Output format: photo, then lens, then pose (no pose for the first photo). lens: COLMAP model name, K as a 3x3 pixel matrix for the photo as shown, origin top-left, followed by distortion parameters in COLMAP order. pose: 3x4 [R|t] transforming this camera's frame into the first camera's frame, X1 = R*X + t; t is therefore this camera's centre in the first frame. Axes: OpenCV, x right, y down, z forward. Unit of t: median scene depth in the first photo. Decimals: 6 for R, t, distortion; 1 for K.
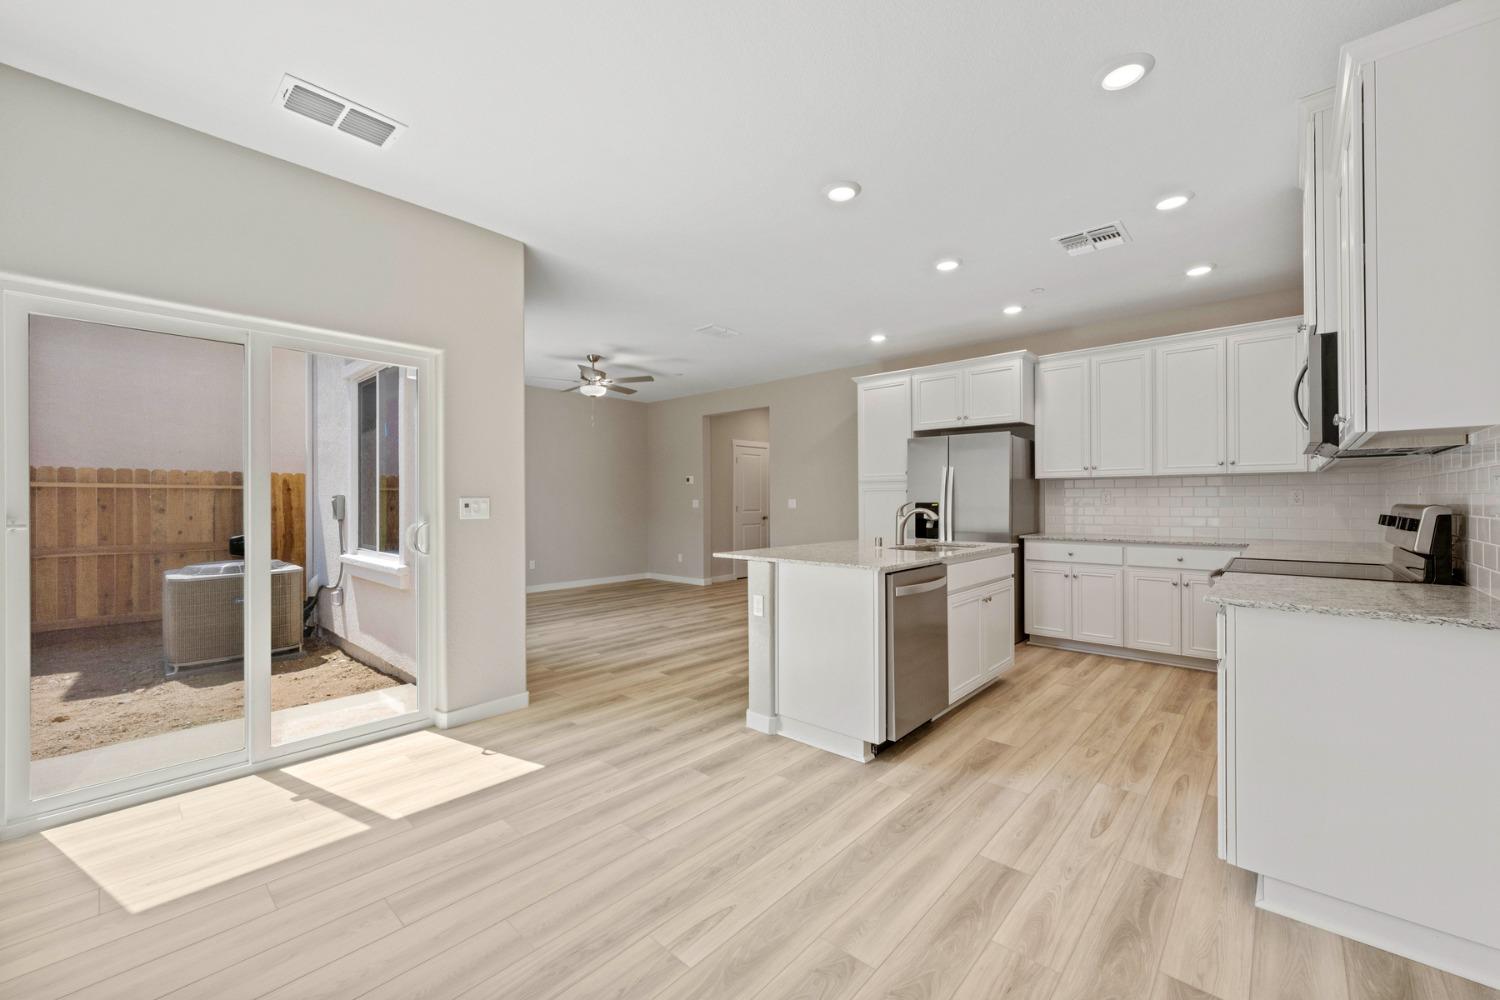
lens RADIAL K [[593.8, 0, 742.5], [0, 593.8, 499.0], [0, 0, 1]] dist [-0.002574, 0.000419]
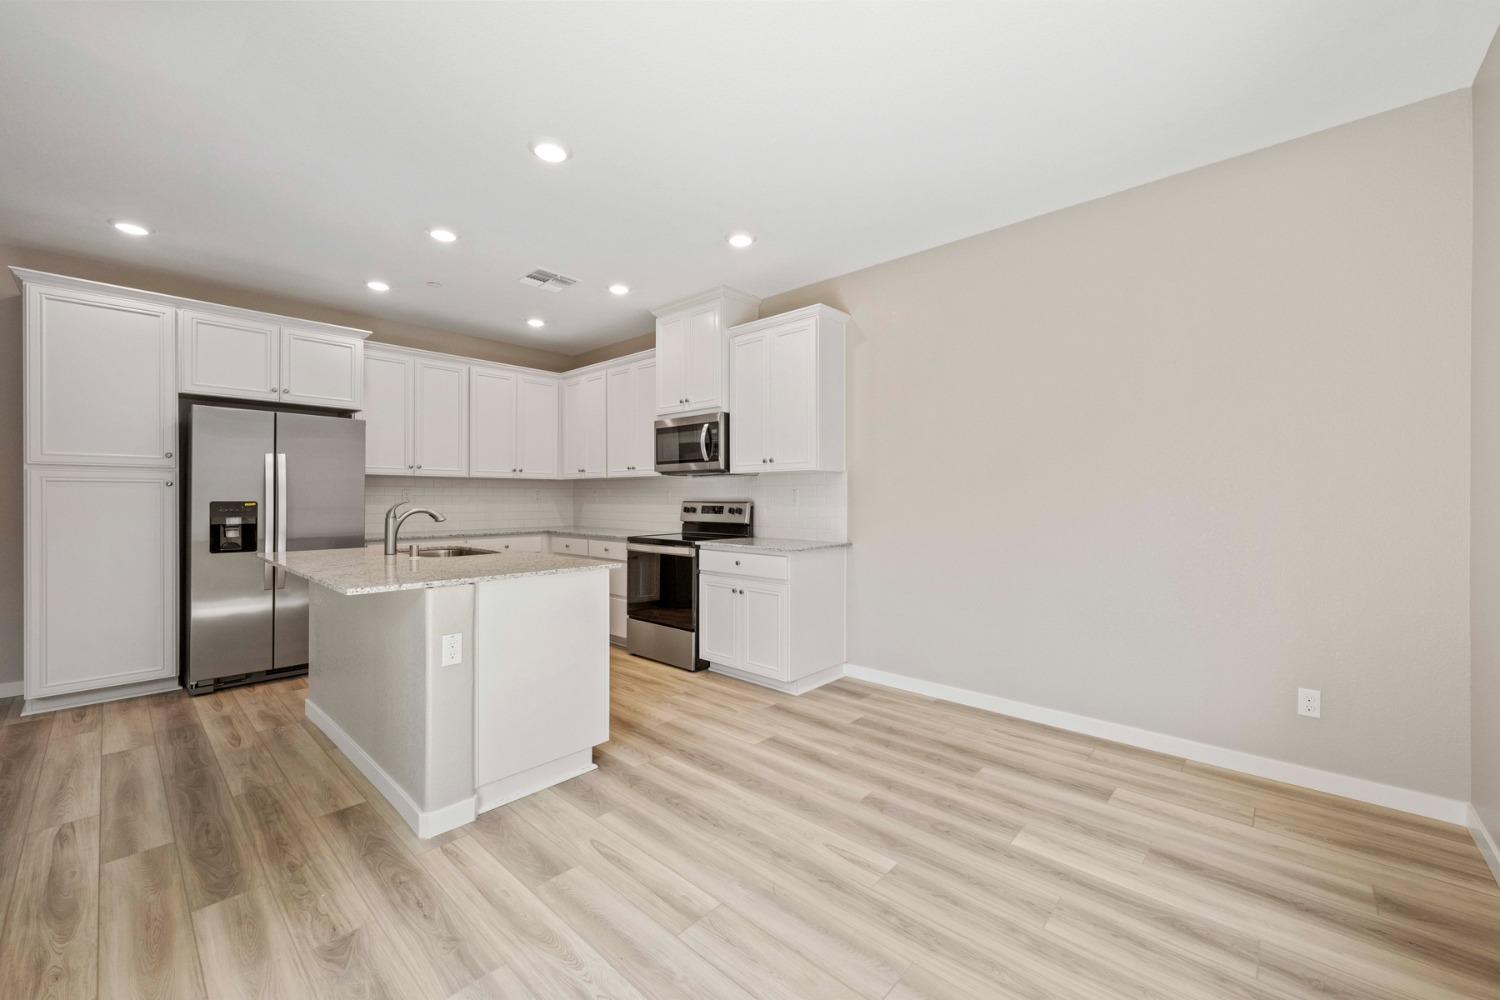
lens RADIAL K [[593.8, 0, 762.1], [0, 593.8, 495.1], [0, 0, 1]] dist [-0.002574, 0.000419]
pose [[-0.015284, 0.008301, 0.999849, -0.543146], [-0.004849, 0.999953, -0.008376, 0.002489], [-0.999871, -0.004977, -0.015243, 0.521179]]
